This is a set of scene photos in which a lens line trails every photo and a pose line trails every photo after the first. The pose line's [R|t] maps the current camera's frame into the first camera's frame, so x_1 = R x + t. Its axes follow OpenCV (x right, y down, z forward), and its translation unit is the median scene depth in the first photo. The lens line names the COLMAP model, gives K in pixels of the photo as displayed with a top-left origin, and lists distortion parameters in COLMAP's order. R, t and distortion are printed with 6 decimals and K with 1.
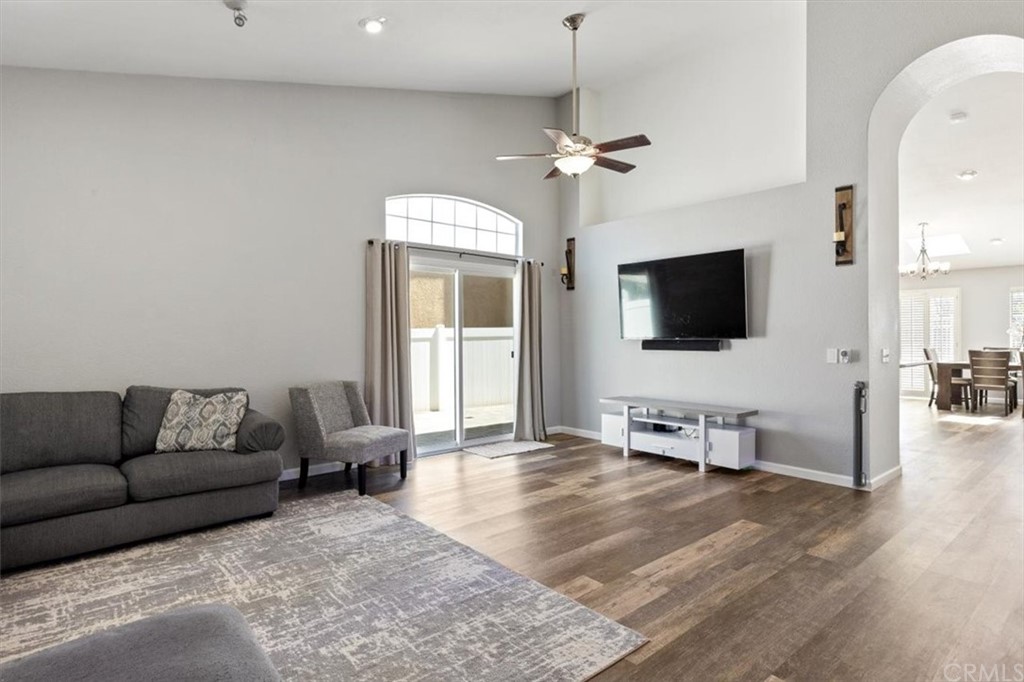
lens RADIAL K [[553.4, 0, 512.0], [0, 553.4, 341.0], [0, 0, 1]] dist [-0.000693, -0.000333]
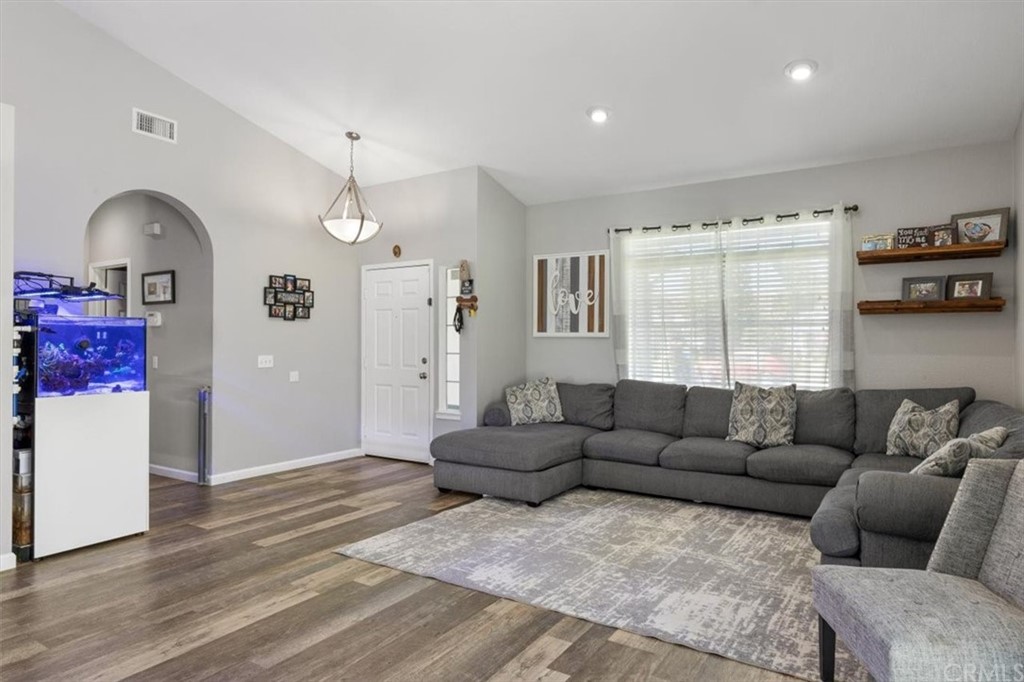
lens RADIAL K [[553.4, 0, 512.0], [0, 553.4, 341.0], [0, 0, 1]] dist [-0.000693, -0.000333]
pose [[-0.952093, 0.002872, -0.305794, 0.189353], [-0.000463, 0.999941, 0.010834, -0.025617], [0.305807, 0.010457, -0.952036, 1.991743]]
